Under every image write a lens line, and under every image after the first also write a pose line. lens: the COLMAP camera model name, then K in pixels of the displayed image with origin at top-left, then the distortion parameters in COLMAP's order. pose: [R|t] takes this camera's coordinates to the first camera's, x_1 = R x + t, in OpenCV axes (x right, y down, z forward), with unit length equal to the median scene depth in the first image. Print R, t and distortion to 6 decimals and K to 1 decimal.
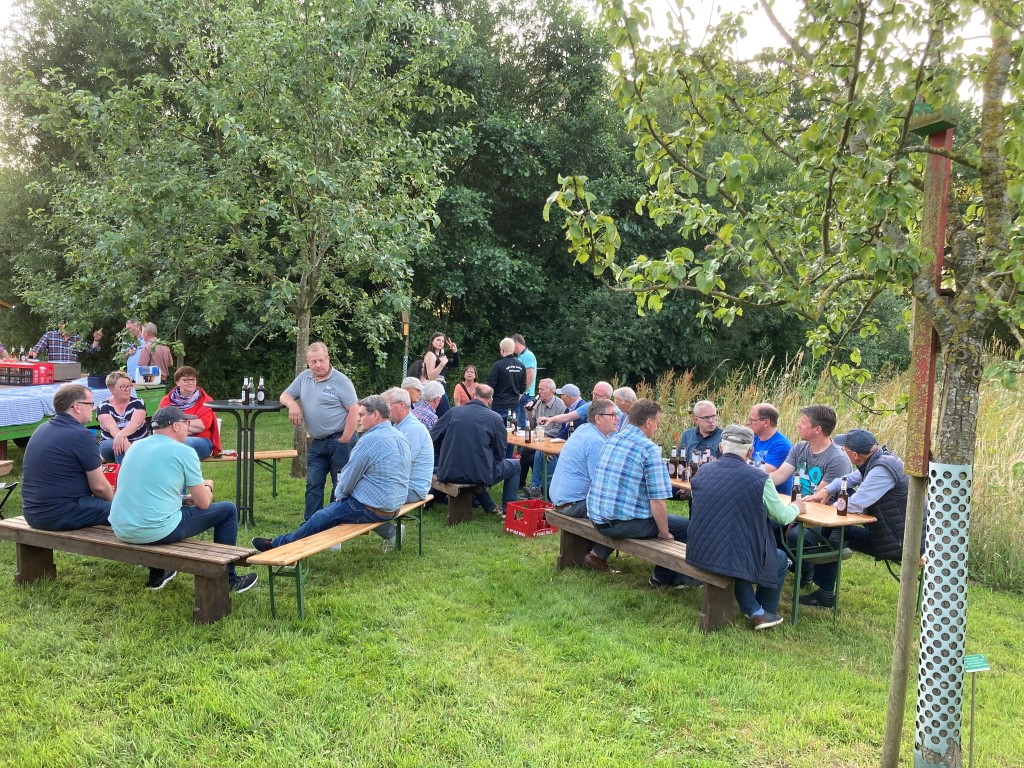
lens RADIAL K [[843.6, 0, 510.8], [0, 843.6, 381.0], [0, 0, 1]] dist [0.042066, -0.041277]
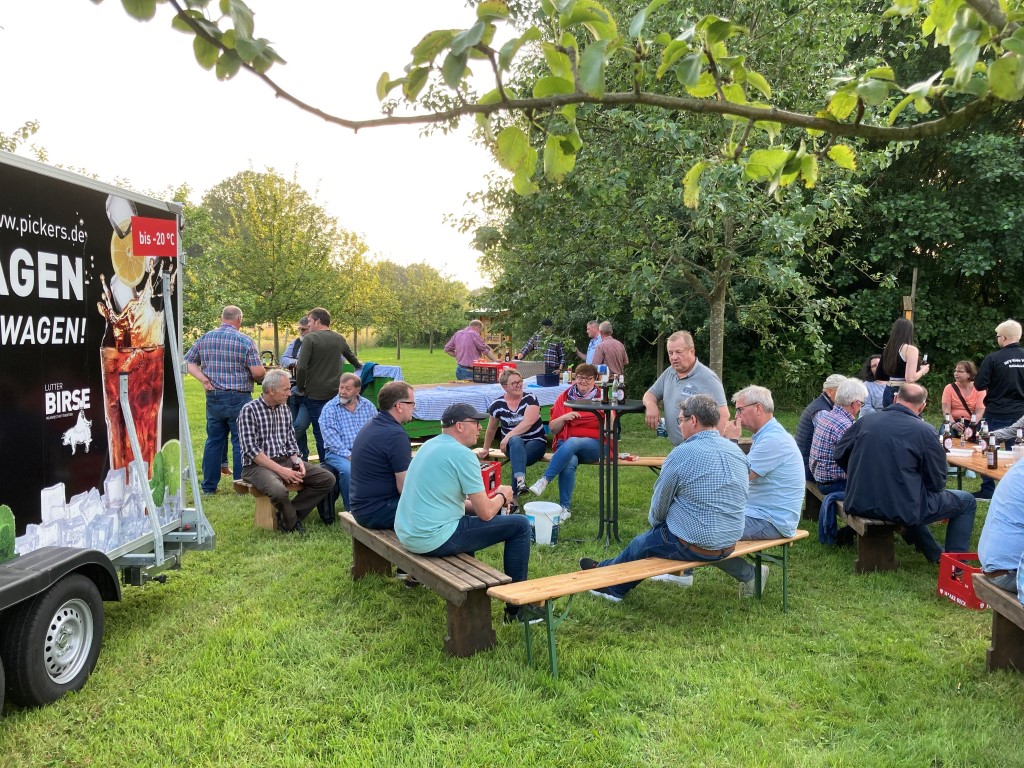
lens RADIAL K [[843.6, 0, 511.8], [0, 843.6, 378.9], [0, 0, 1]] dist [0.042066, -0.041277]
pose [[0.802232, 0.002185, -0.597009, 0.146638], [-0.004491, 0.999987, -0.002375, 0.003761], [0.596996, 0.004587, 0.802231, 0.249546]]
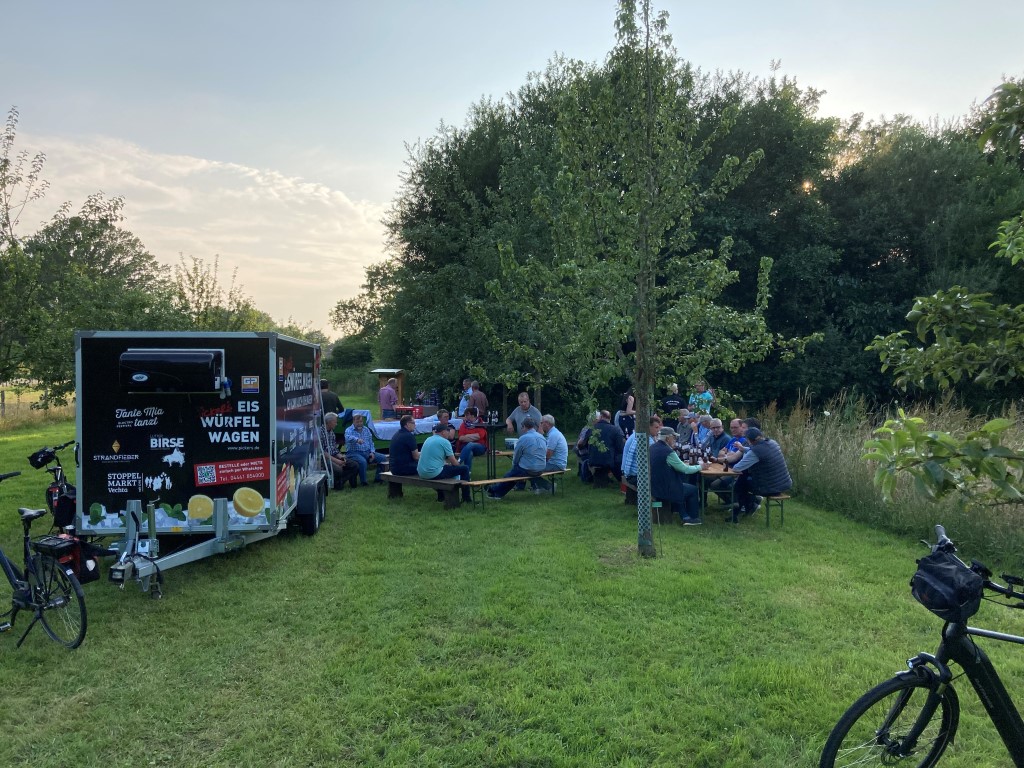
lens RADIAL K [[843.6, 0, 513.1], [0, 843.6, 385.9], [0, 0, 1]] dist [0.042066, -0.041277]
pose [[0.903907, -0.037180, -0.426110, 0.639753], [0.021329, 0.998894, -0.041911, 0.022388], [0.427197, 0.028795, 0.903700, -0.846881]]
